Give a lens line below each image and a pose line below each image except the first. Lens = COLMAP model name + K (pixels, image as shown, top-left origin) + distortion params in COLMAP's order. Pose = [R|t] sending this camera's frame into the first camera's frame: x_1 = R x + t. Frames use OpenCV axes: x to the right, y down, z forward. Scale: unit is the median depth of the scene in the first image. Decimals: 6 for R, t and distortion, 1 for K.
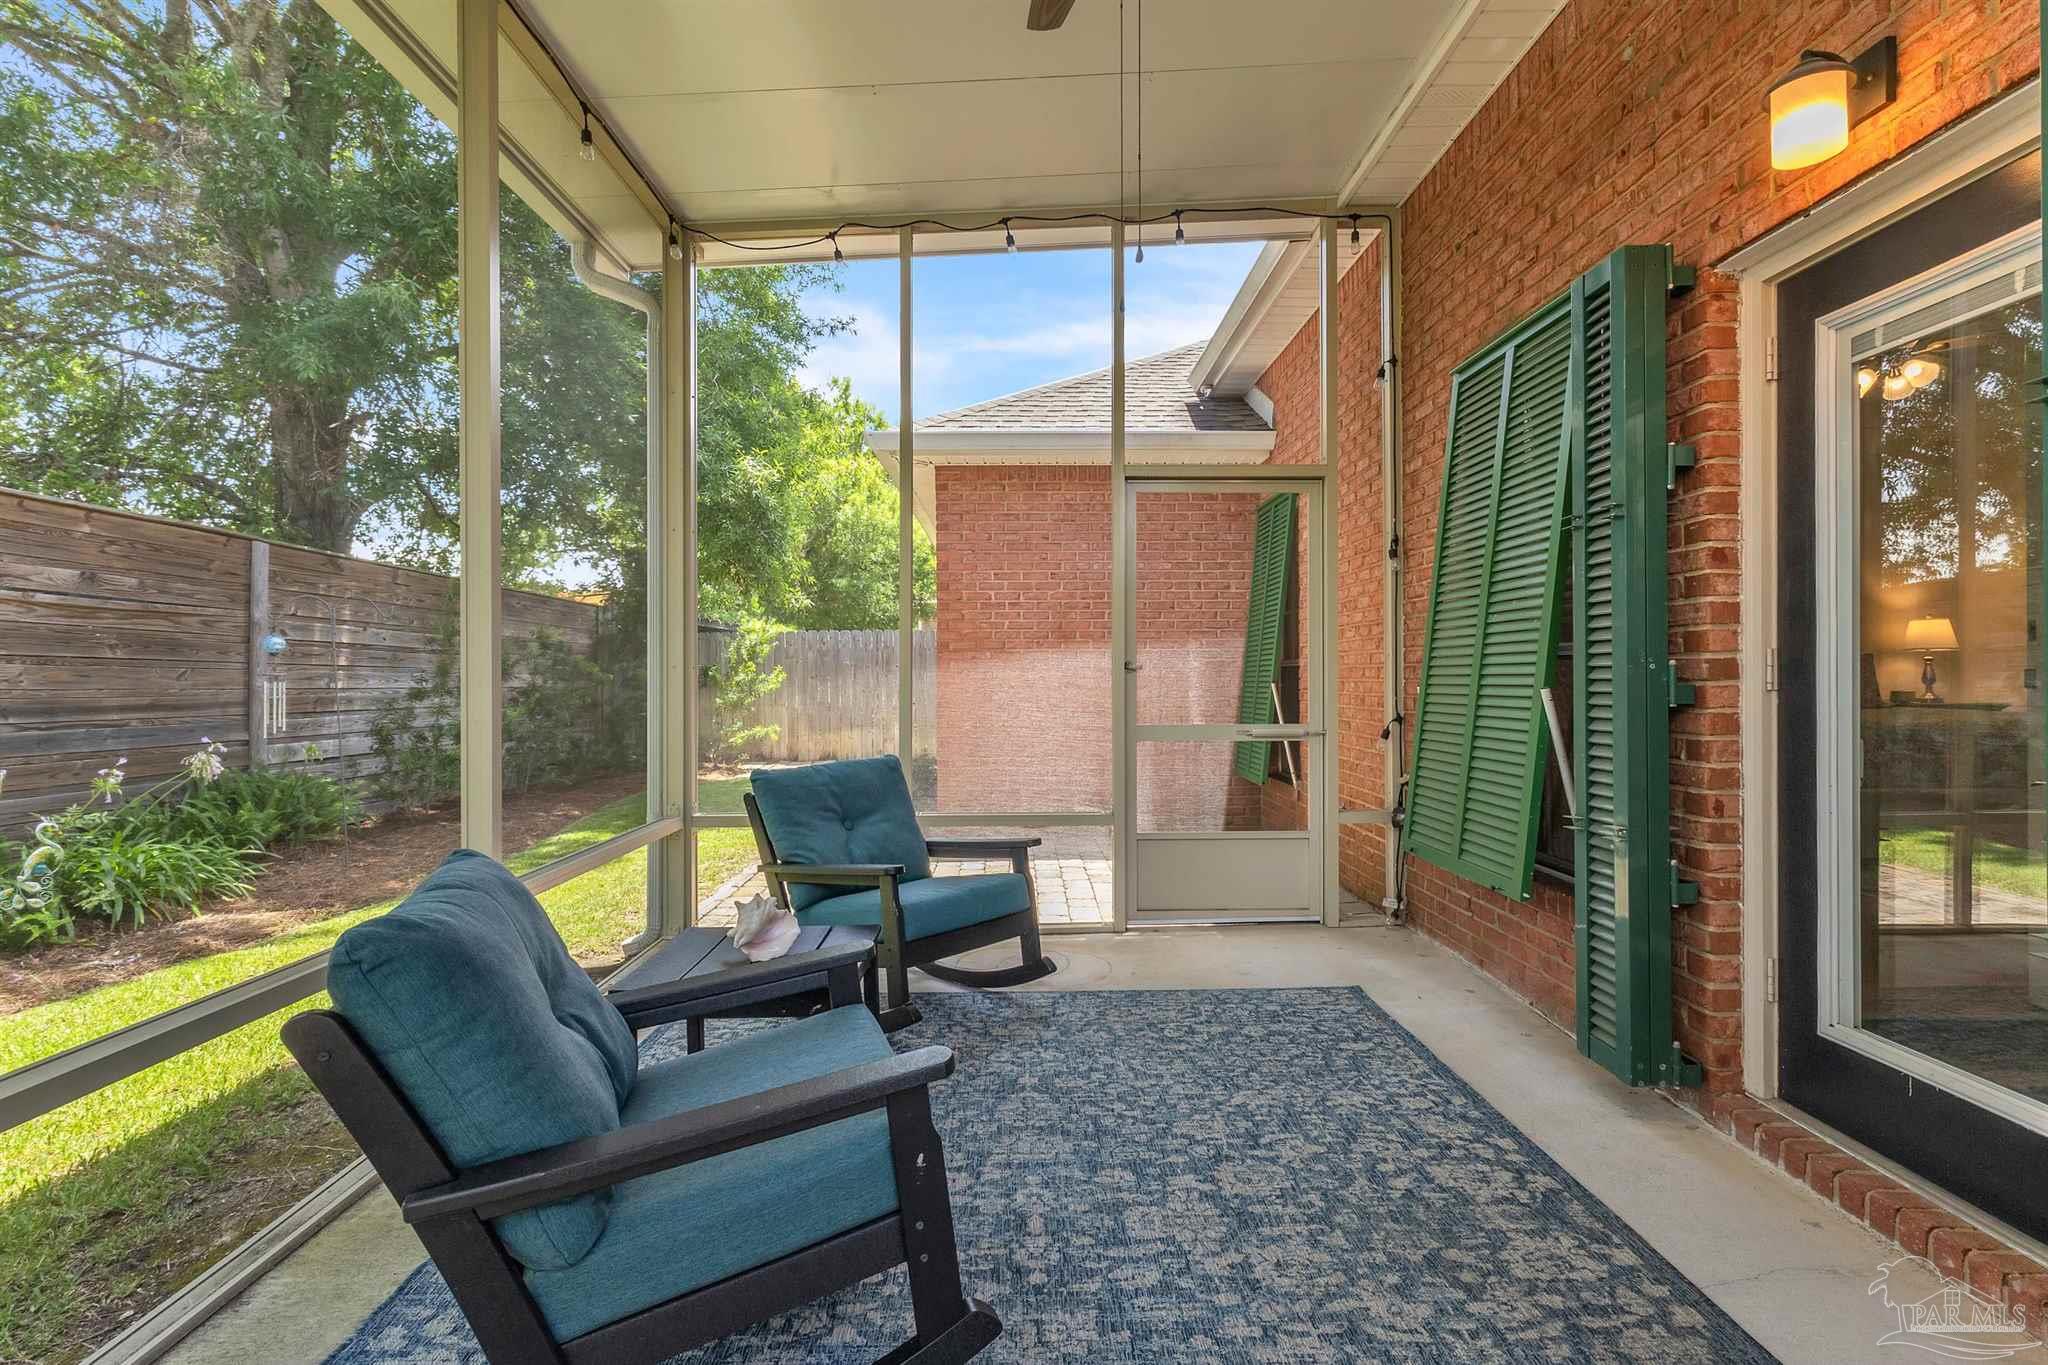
lens RADIAL K [[955.3, 0, 1026.6], [0, 955.3, 675.9], [0, 0, 1]] dist [-0.002055, 0.000078]
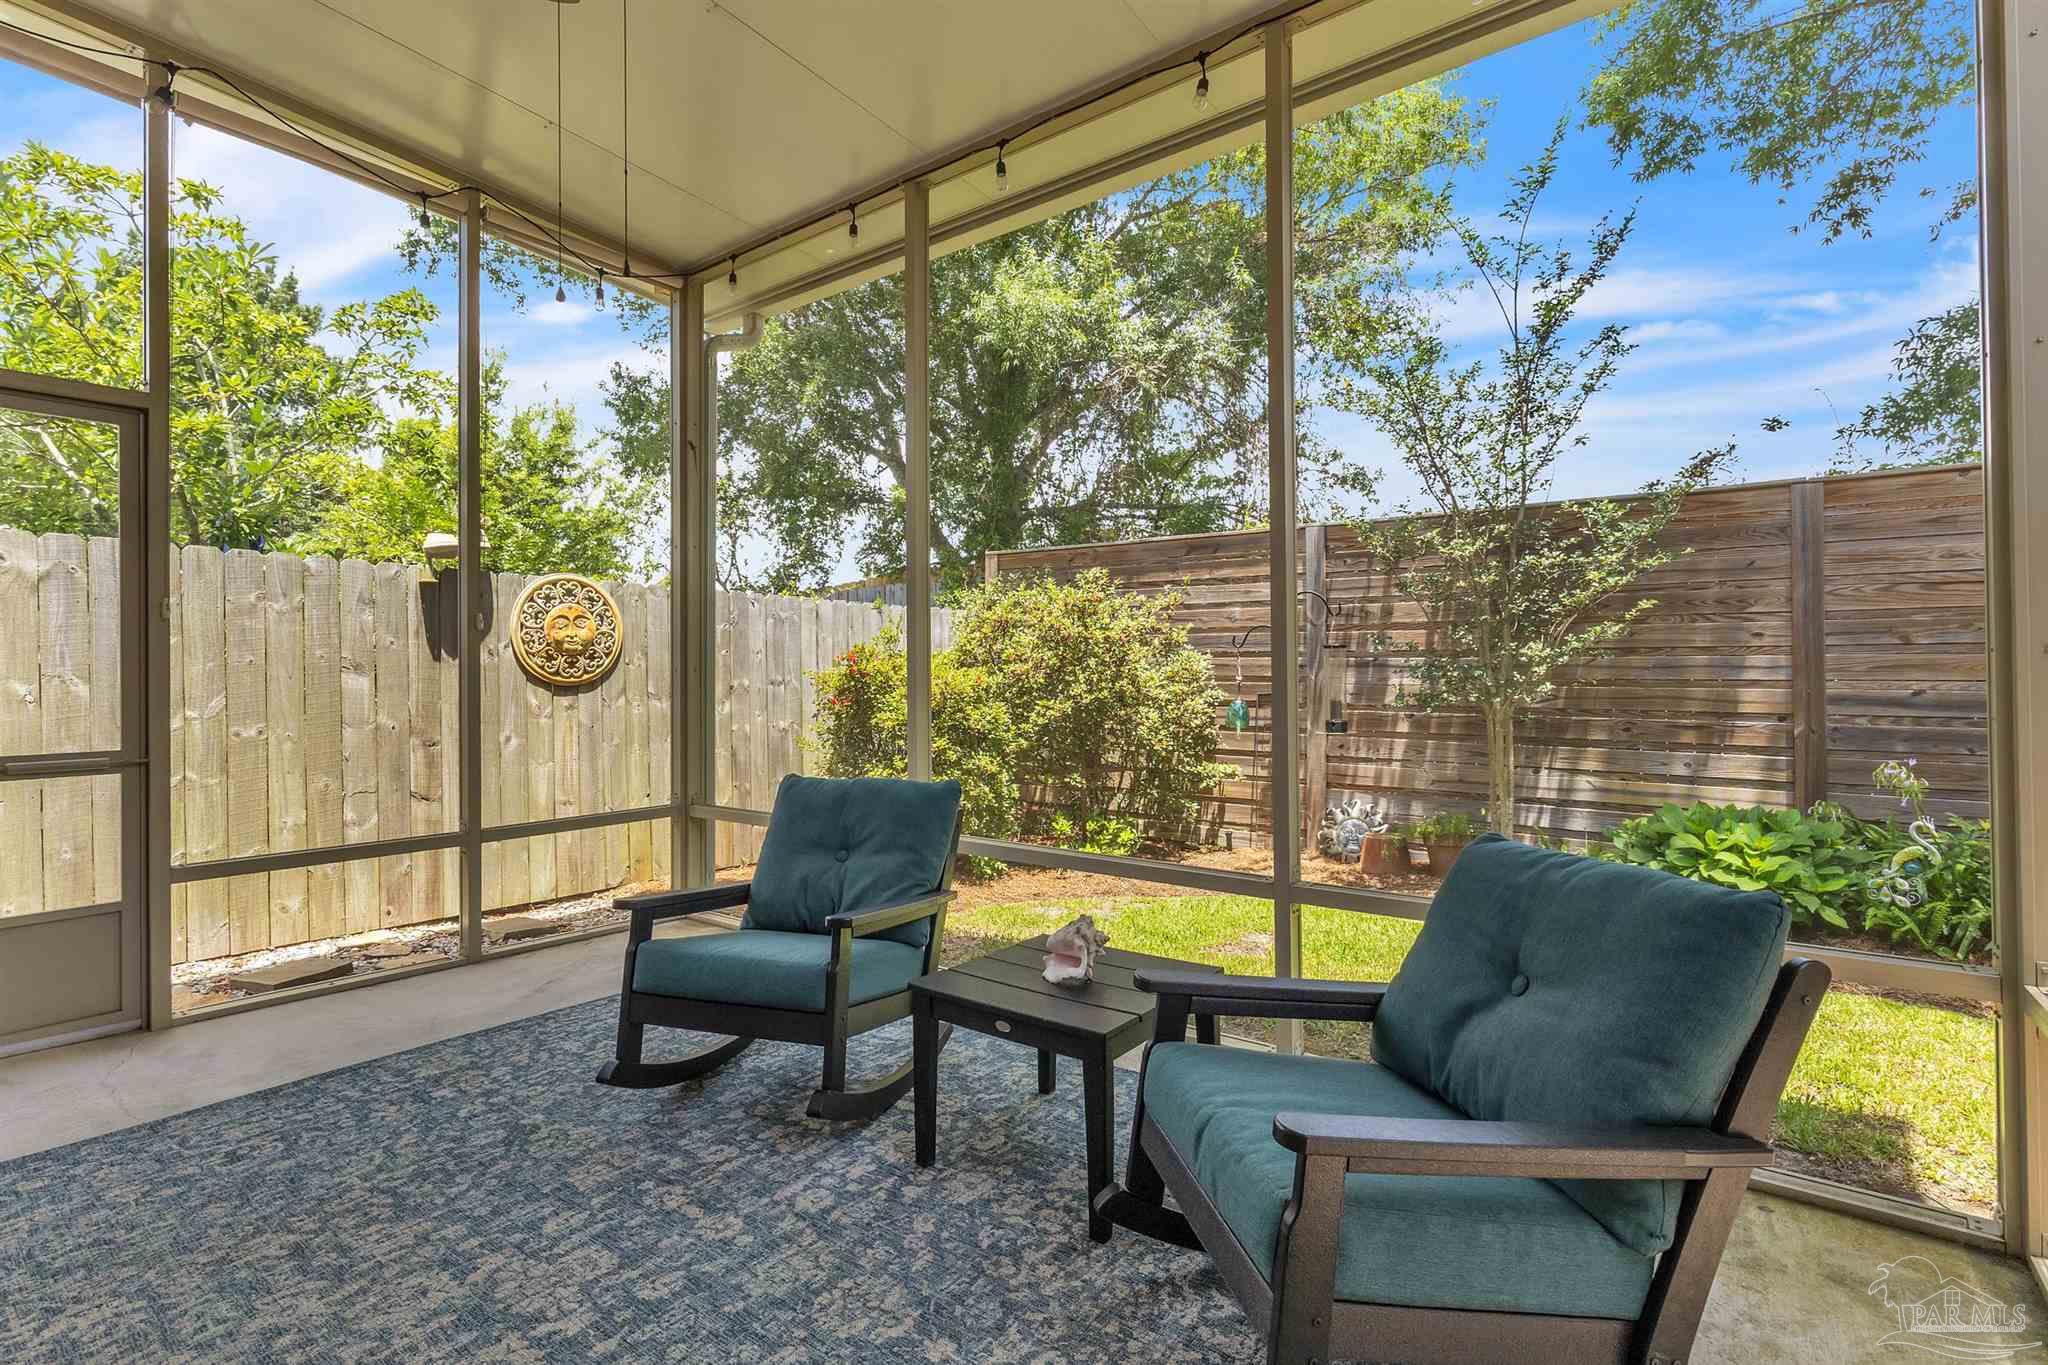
lens RADIAL K [[955.3, 0, 1026.6], [0, 955.3, 675.9], [0, 0, 1]] dist [-0.002055, 0.000078]
pose [[-0.614540, 0.006462, -0.788859, 0.337331], [0.010247, 0.999947, 0.000209, -0.001427], [0.788819, -0.007955, -0.614574, 1.084535]]
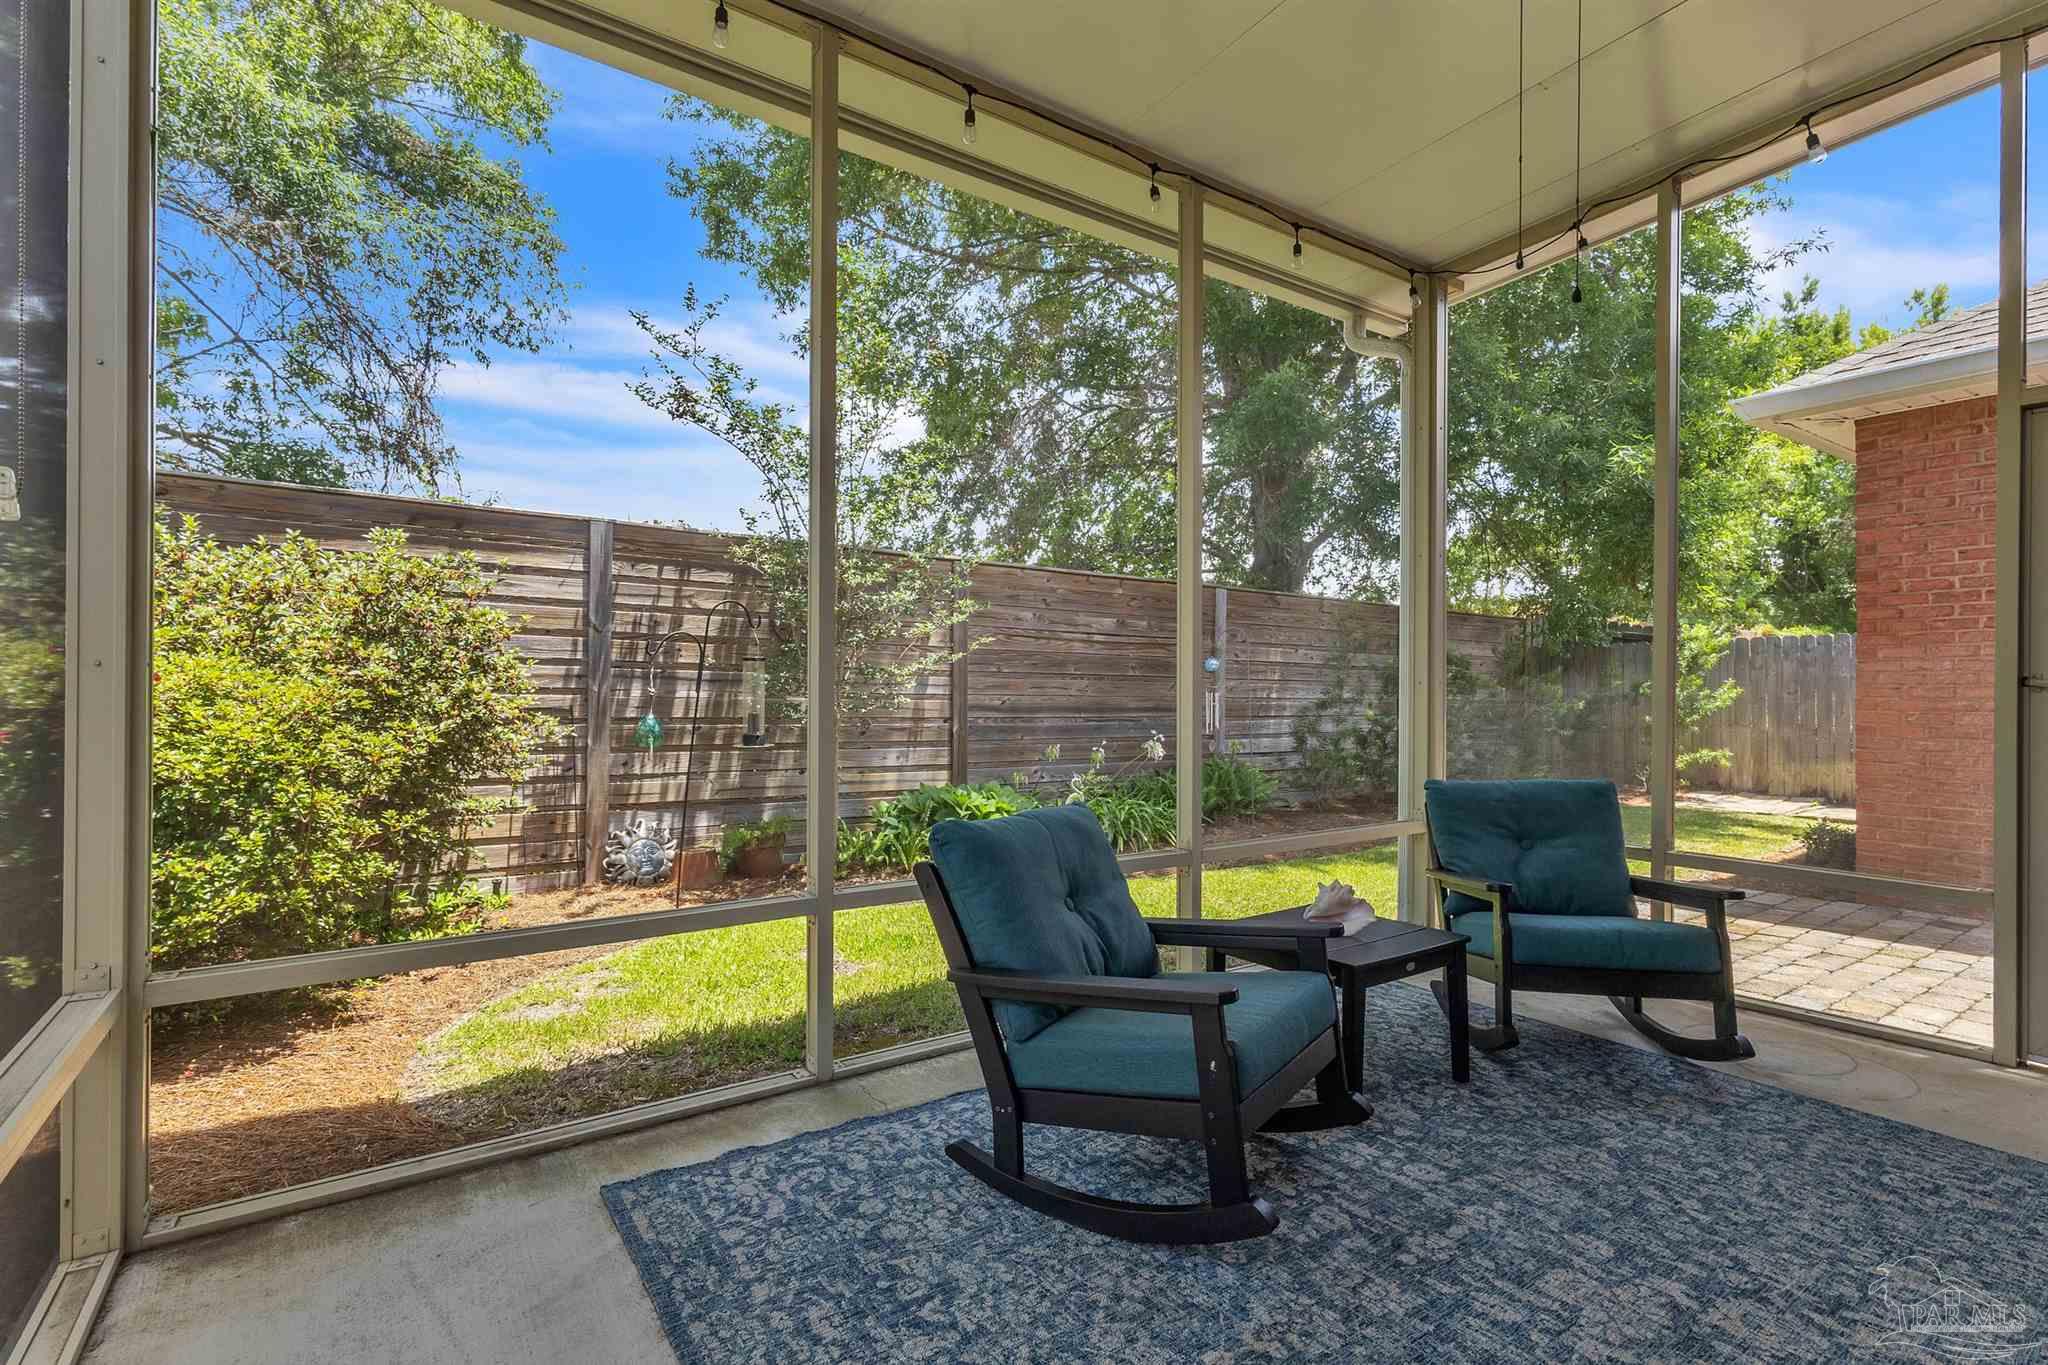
lens RADIAL K [[961.3, 0, 1023.4], [0, 961.3, 689.4], [0, 0, 1]] dist [0.002419, -0.000270]
pose [[0.557310, 0.007174, -0.830274, 0.338927], [-0.006608, 0.999969, 0.004204, -0.003992], [0.830279, 0.003144, 0.557340, 0.021262]]
